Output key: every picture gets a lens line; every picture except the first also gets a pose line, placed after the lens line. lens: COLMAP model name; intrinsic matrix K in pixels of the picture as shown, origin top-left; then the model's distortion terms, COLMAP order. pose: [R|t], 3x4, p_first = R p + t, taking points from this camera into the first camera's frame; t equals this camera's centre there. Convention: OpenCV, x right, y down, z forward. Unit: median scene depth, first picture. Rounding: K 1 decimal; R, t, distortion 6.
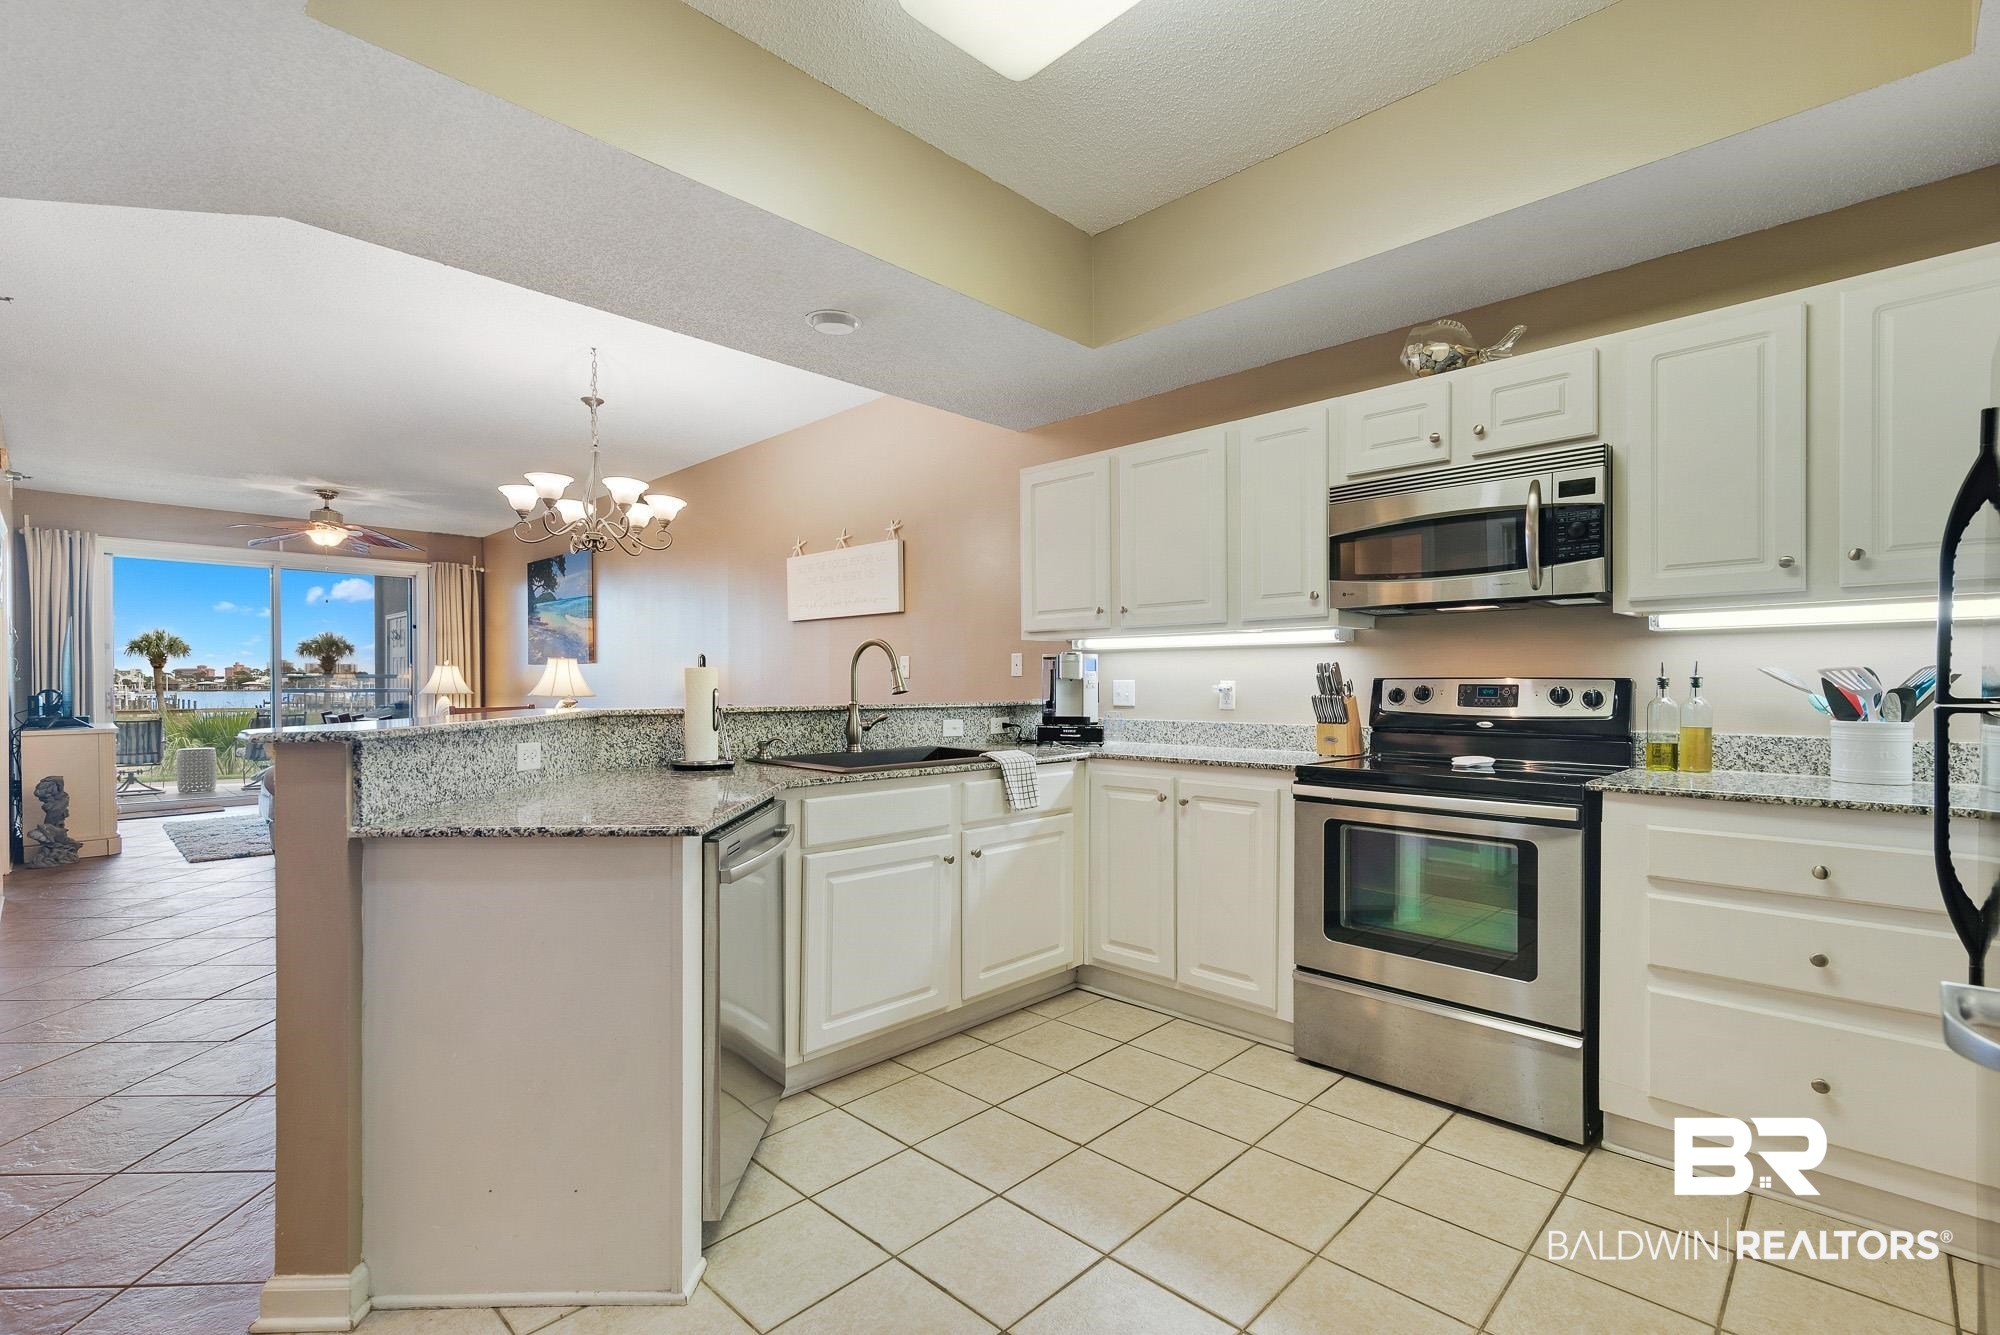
lens RADIAL K [[903.6, 0, 996.2], [0, 903.6, 689.3], [0, 0, 1]] dist [0.015669, -0.002616]
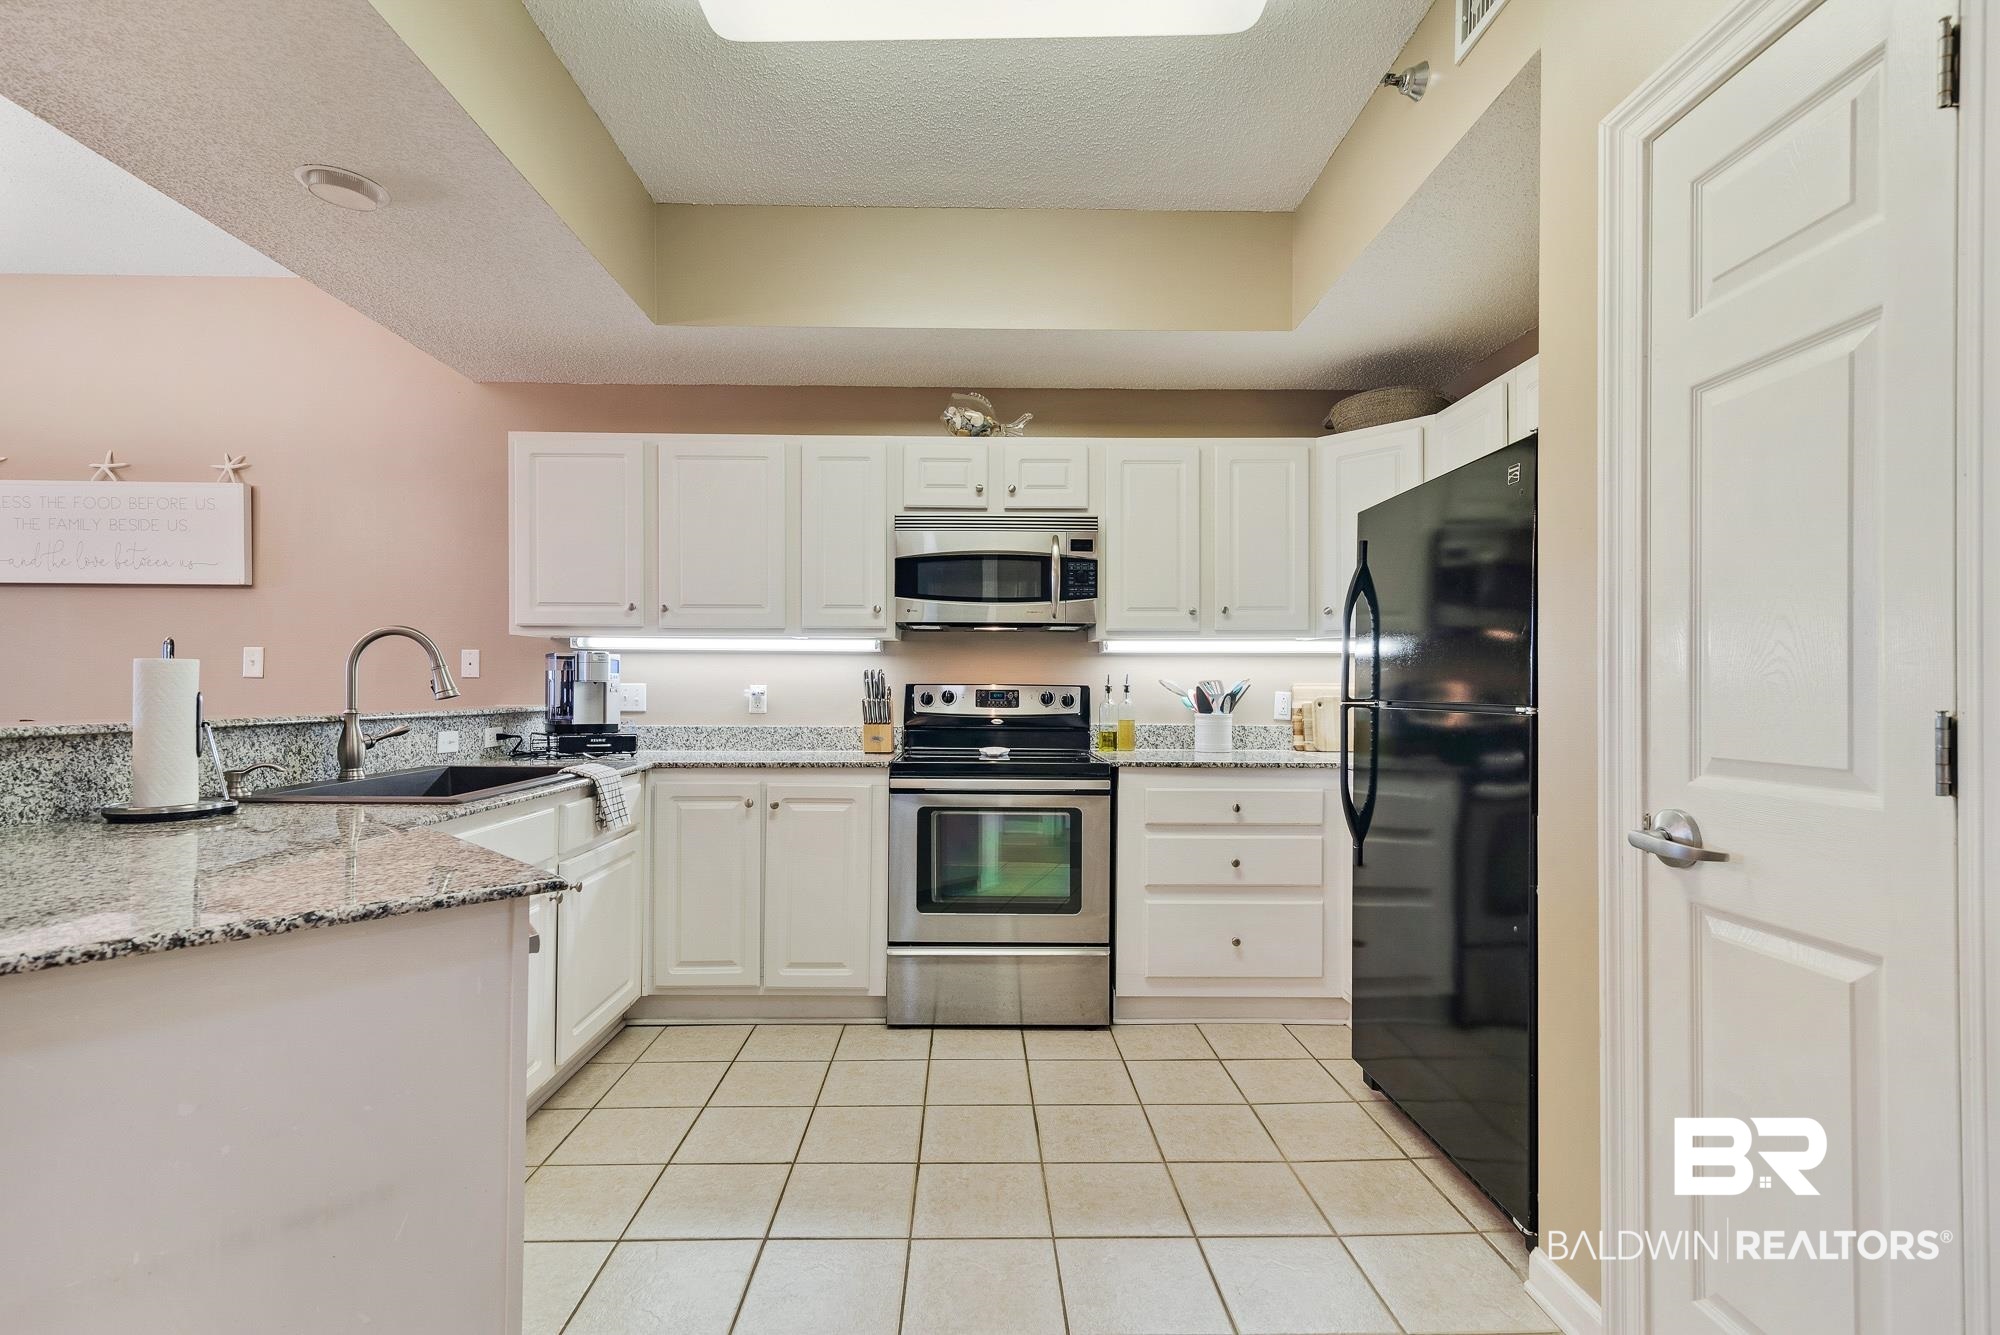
lens RADIAL K [[903.6, 0, 993.9], [0, 903.6, 682.8], [0, 0, 1]] dist [0.015669, -0.002616]
pose [[0.703031, 0.008832, 0.711105, -0.318131], [-0.000862, 0.999933, -0.011568, -0.000368], [-0.711159, 0.007520, 0.702991, 0.111534]]
